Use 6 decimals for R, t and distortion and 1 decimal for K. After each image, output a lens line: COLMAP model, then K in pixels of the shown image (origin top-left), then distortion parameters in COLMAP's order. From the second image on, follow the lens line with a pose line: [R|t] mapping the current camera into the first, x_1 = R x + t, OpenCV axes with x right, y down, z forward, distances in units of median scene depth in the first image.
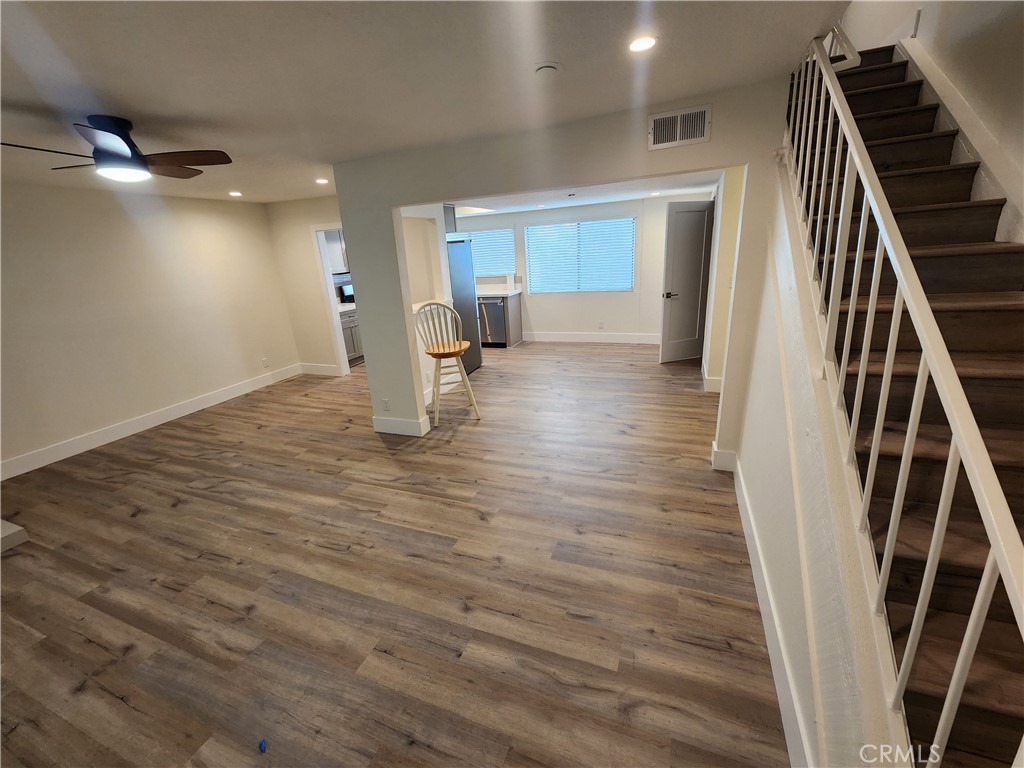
lens RADIAL K [[419.4, 0, 506.0], [0, 419.4, 385.9], [0, 0, 1]] dist [-0.004499, 0.001857]
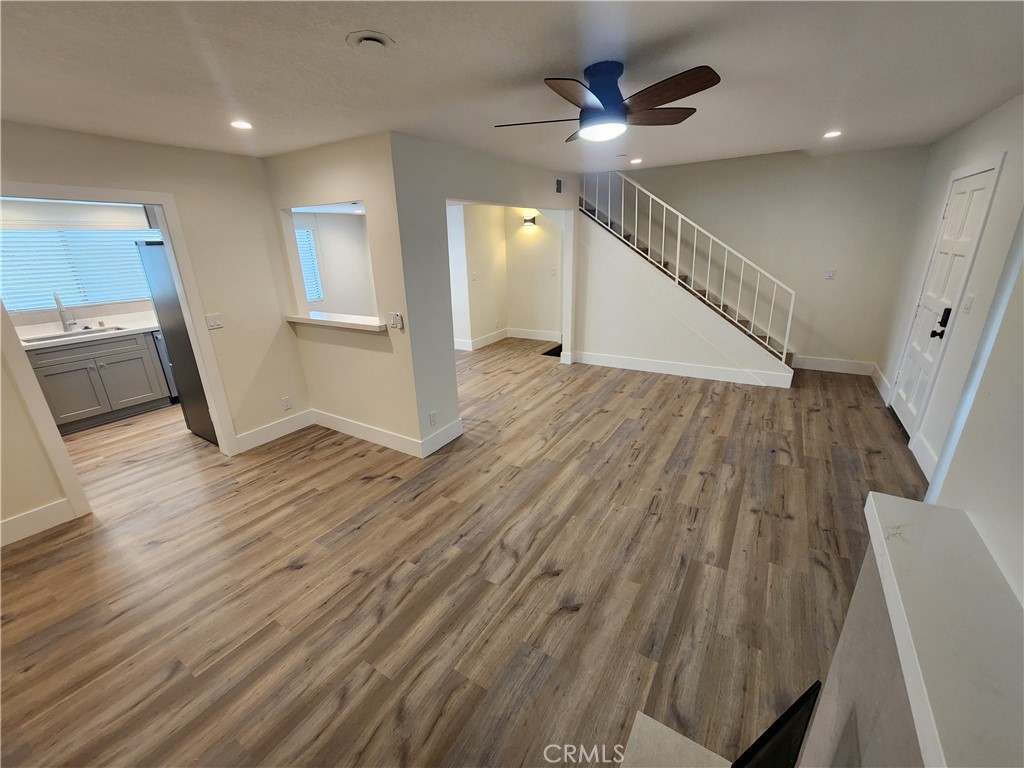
lens RADIAL K [[419.4, 0, 500.0], [0, 419.4, 382.8], [0, 0, 1]] dist [-0.004499, 0.001857]
pose [[0.192474, -0.257612, 0.946884, -1.342888], [0.327527, 0.926458, 0.185478, -0.178078], [-0.925030, 0.274430, 0.262694, 0.767363]]
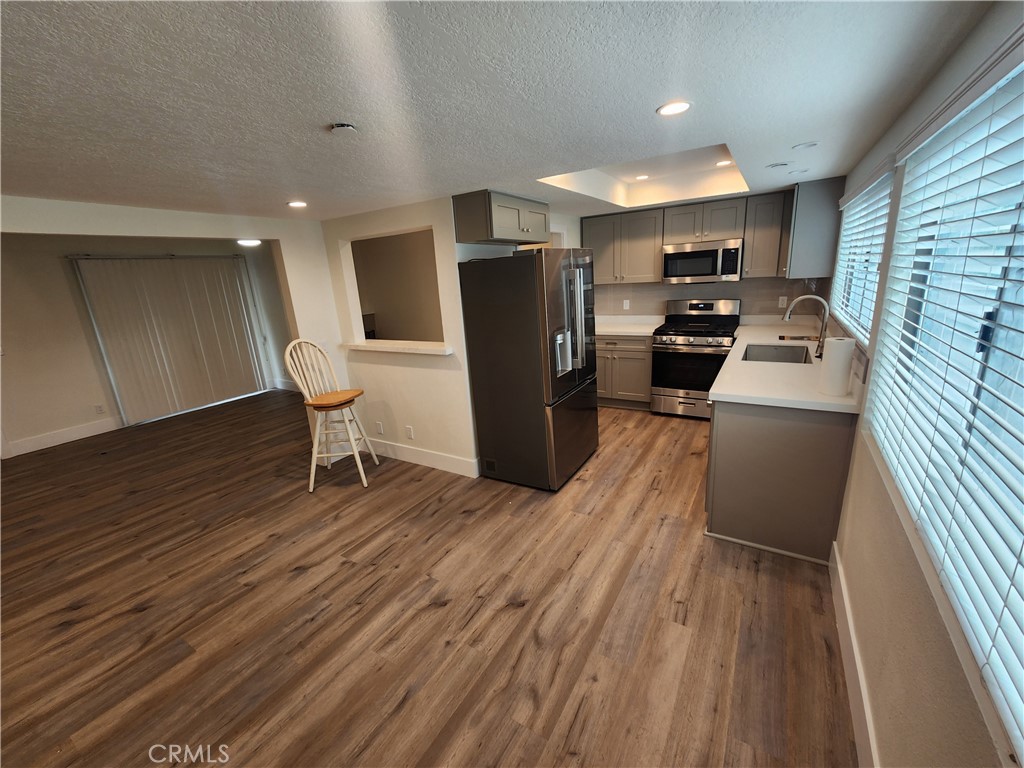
lens RADIAL K [[419.4, 0, 510.6], [0, 419.4, 386.0], [0, 0, 1]] dist [-0.004499, 0.001857]
pose [[-0.167795, 0.331930, -0.928260, 0.738324], [-0.239054, 0.899807, 0.364967, -0.654669], [0.956398, 0.283144, -0.071634, 1.812195]]
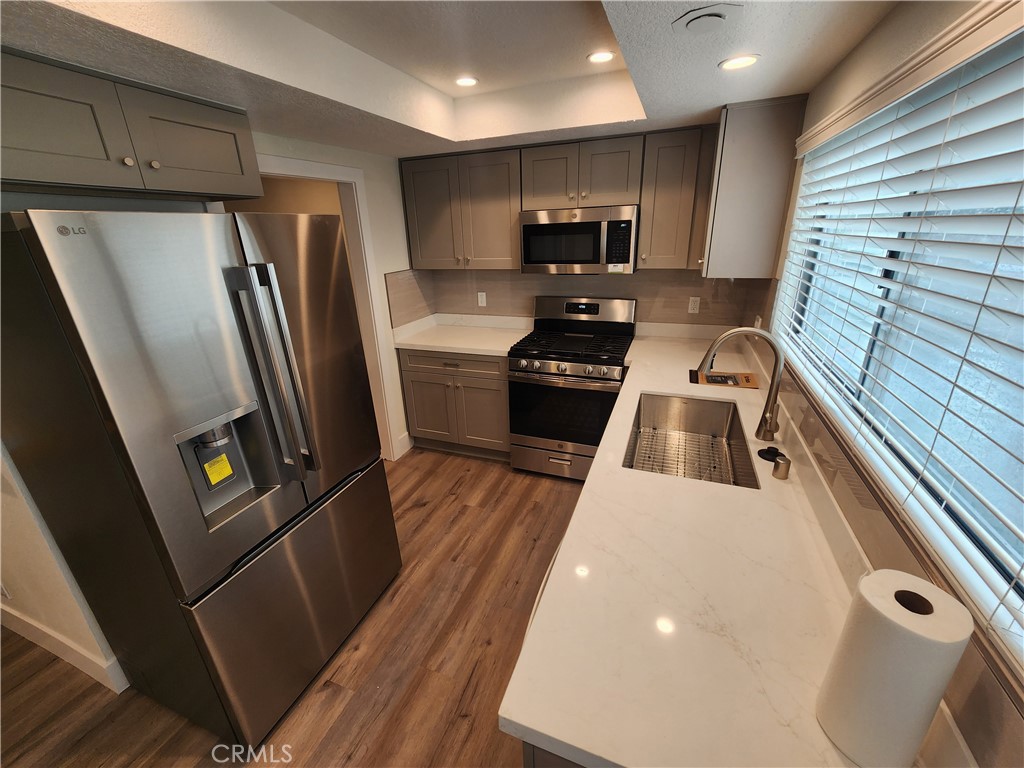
lens RADIAL K [[419.4, 0, 510.6], [0, 419.4, 387.5], [0, 0, 1]] dist [-0.004499, 0.001857]
pose [[0.011328, 0.416691, -0.908978, 0.148822], [-0.281040, 0.873720, 0.397026, -0.707276], [0.959629, 0.250961, 0.127004, 2.023896]]
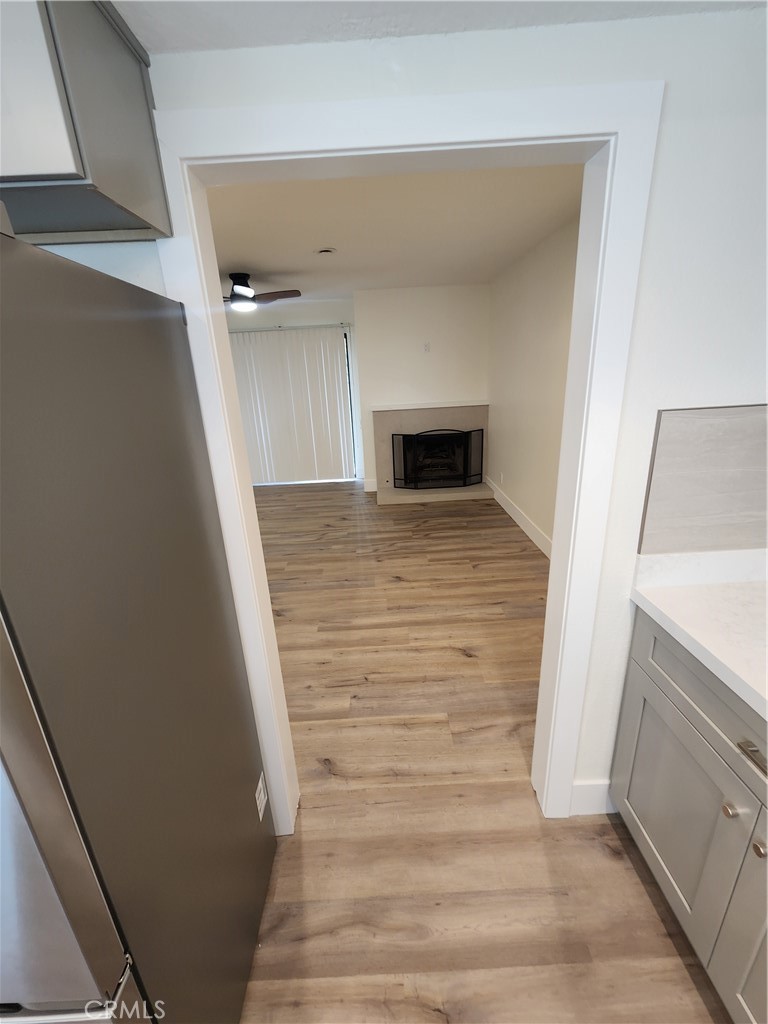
lens RADIAL K [[419.4, 0, 386.3], [0, 419.4, 508.9], [0, 0, 1]] dist [-0.004499, 0.001857]
pose [[-0.913193, 0.228843, -0.337209, -0.474985], [-0.021545, 0.799183, 0.600702, -0.607352], [0.406958, 0.555822, -0.724877, 2.002365]]
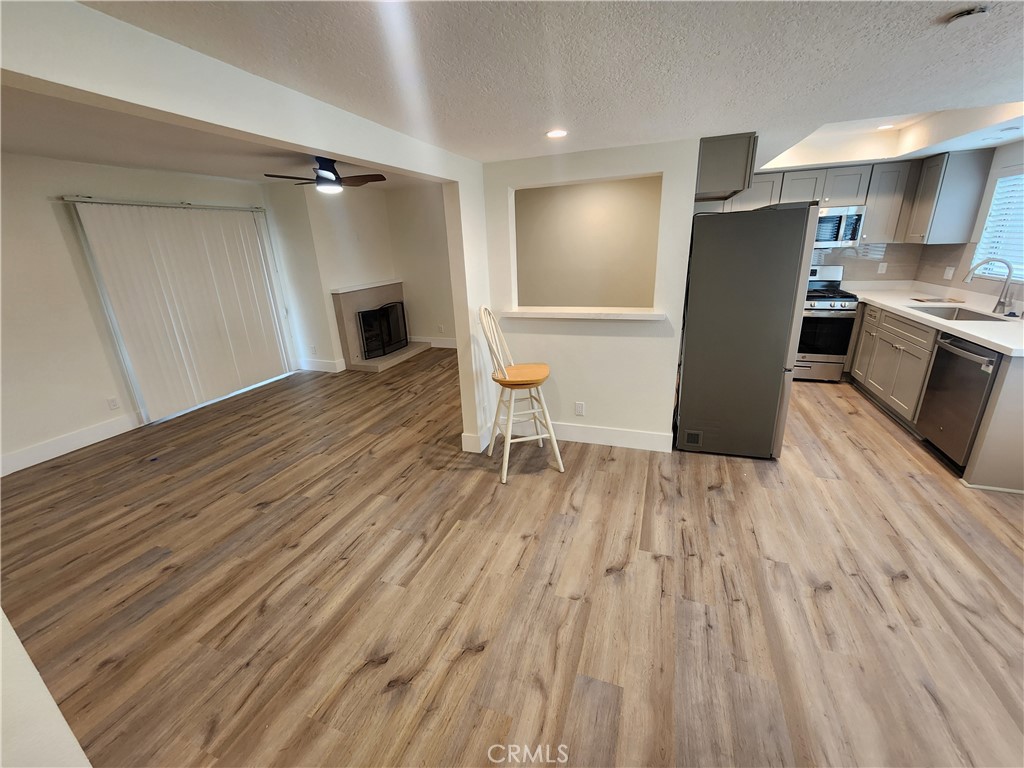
lens RADIAL K [[419.4, 0, 507.3], [0, 419.4, 380.2], [0, 0, 1]] dist [-0.004499, 0.001857]
pose [[0.028035, 0.375360, -0.926455, 0.690553], [-0.274752, 0.894016, 0.353902, -0.428627], [0.961106, 0.244624, 0.128195, 1.155161]]
